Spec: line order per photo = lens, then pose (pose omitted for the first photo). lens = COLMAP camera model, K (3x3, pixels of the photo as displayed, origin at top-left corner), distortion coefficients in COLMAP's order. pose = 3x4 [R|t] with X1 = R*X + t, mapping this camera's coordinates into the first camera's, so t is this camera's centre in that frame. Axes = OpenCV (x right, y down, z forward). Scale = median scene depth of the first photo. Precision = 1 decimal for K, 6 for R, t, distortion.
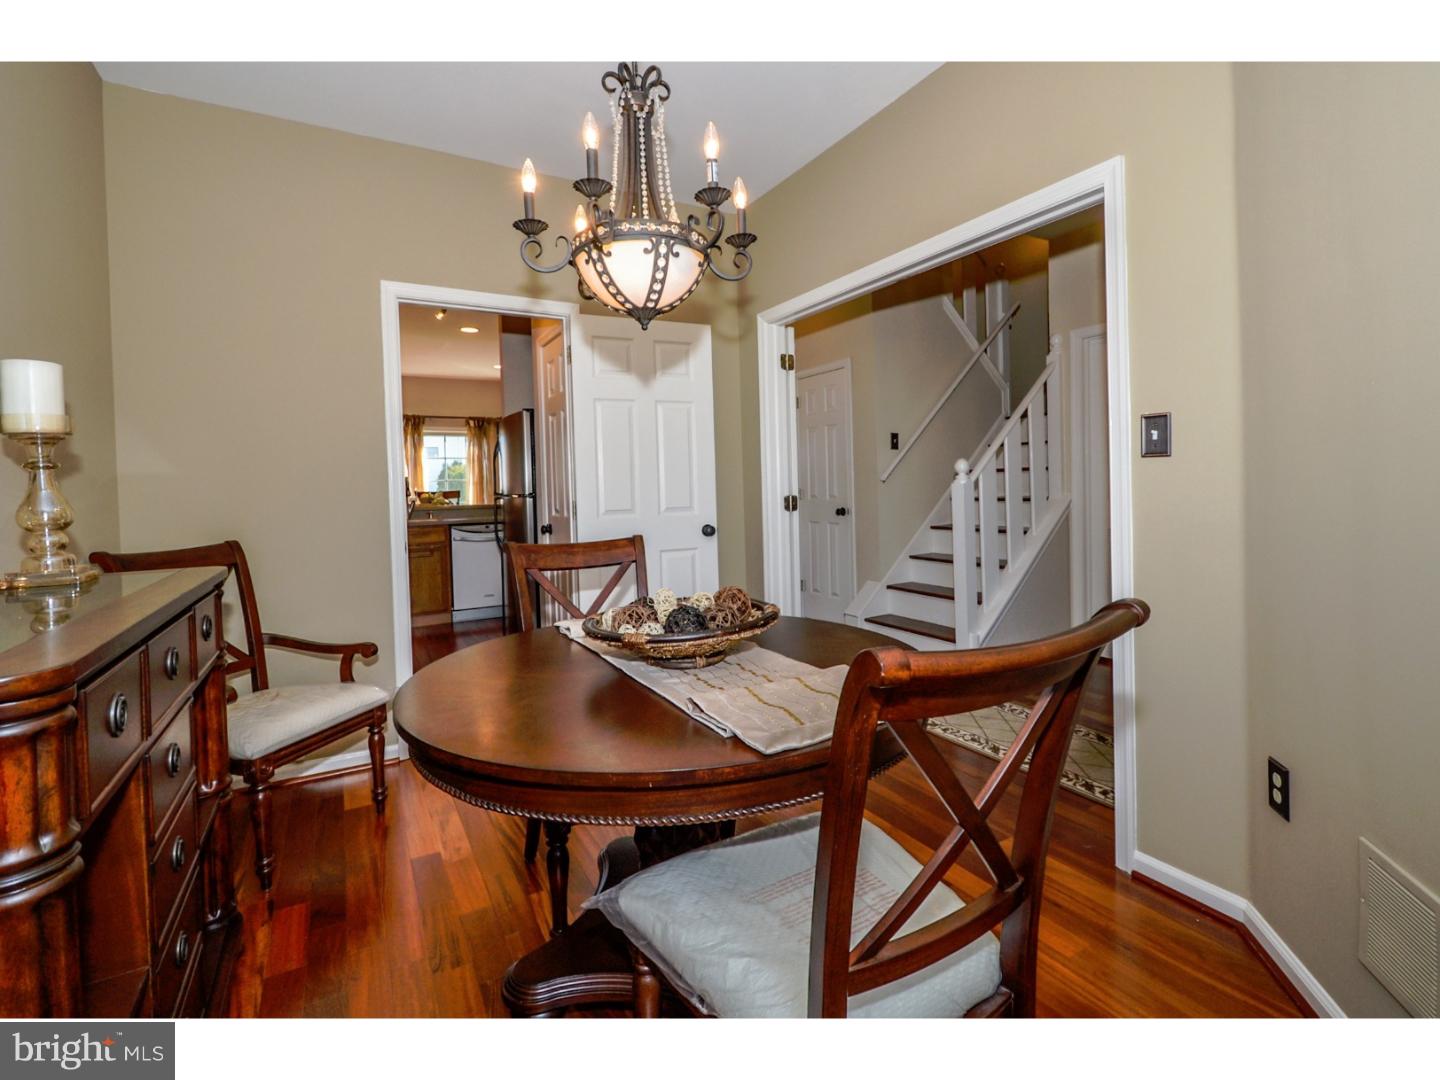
lens RADIAL K [[670.1, 0, 720.8], [0, 670.1, 500.3], [0, 0, 1]] dist [-0.016275, -0.000217]
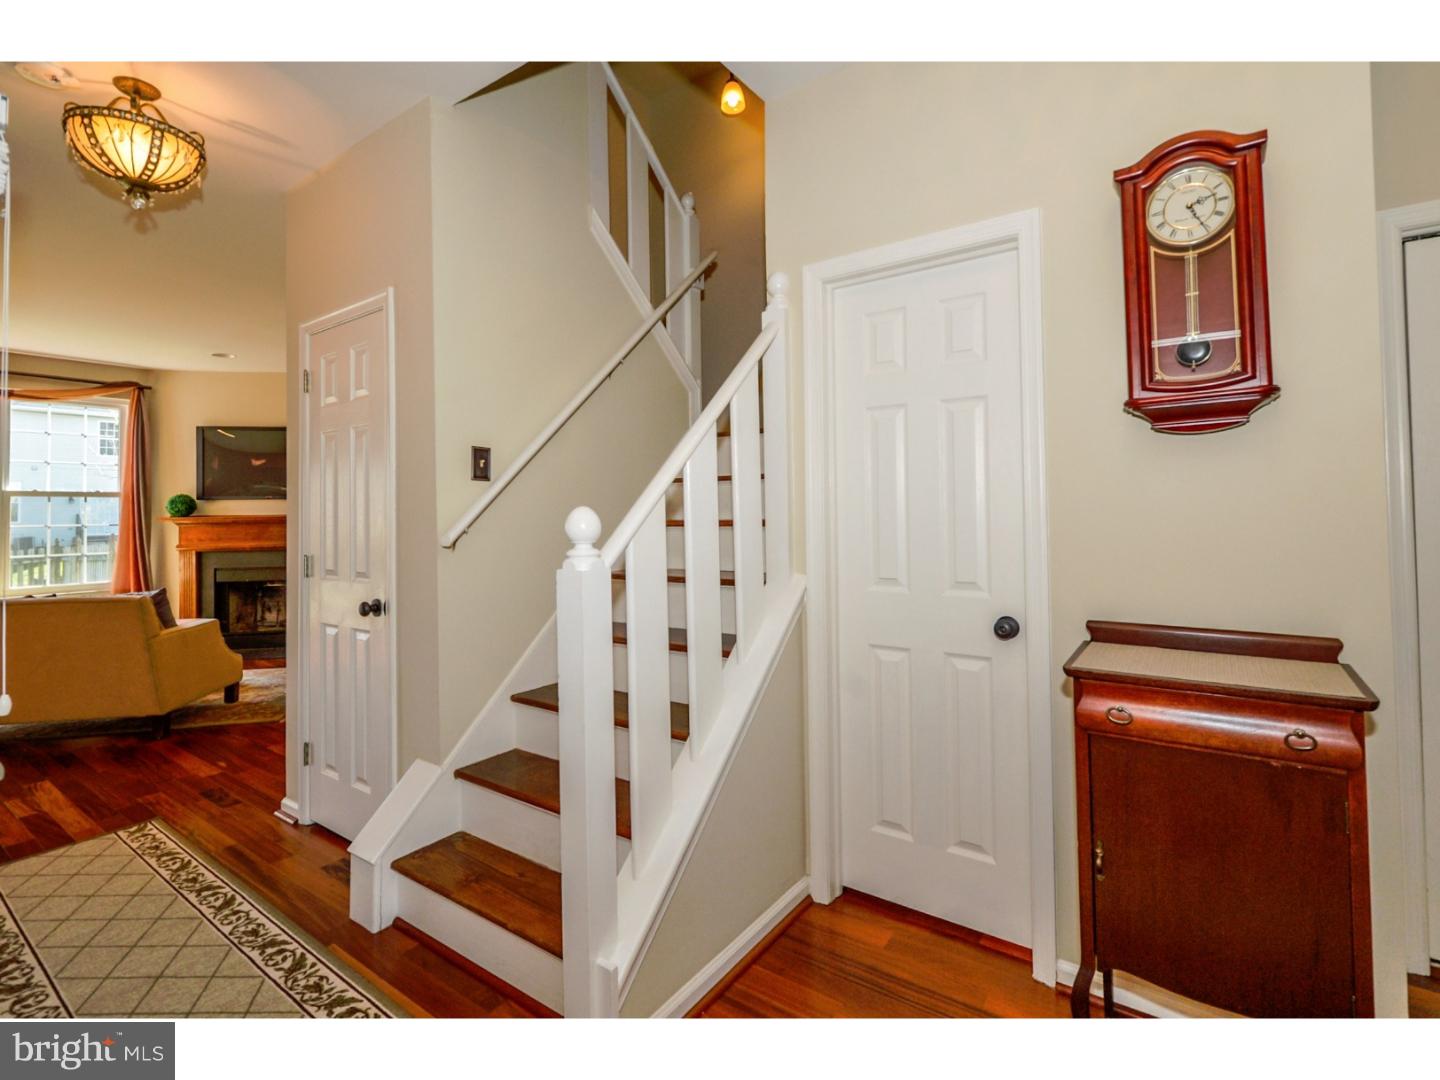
lens RADIAL K [[670.1, 0, 720.8], [0, 670.1, 500.3], [0, 0, 1]] dist [-0.016275, -0.000217]
pose [[0.910218, 0.018500, 0.413716, 0.218509], [0.001782, 0.998817, -0.048585, -0.037394], [-0.414126, 0.044960, 0.909108, 0.486472]]
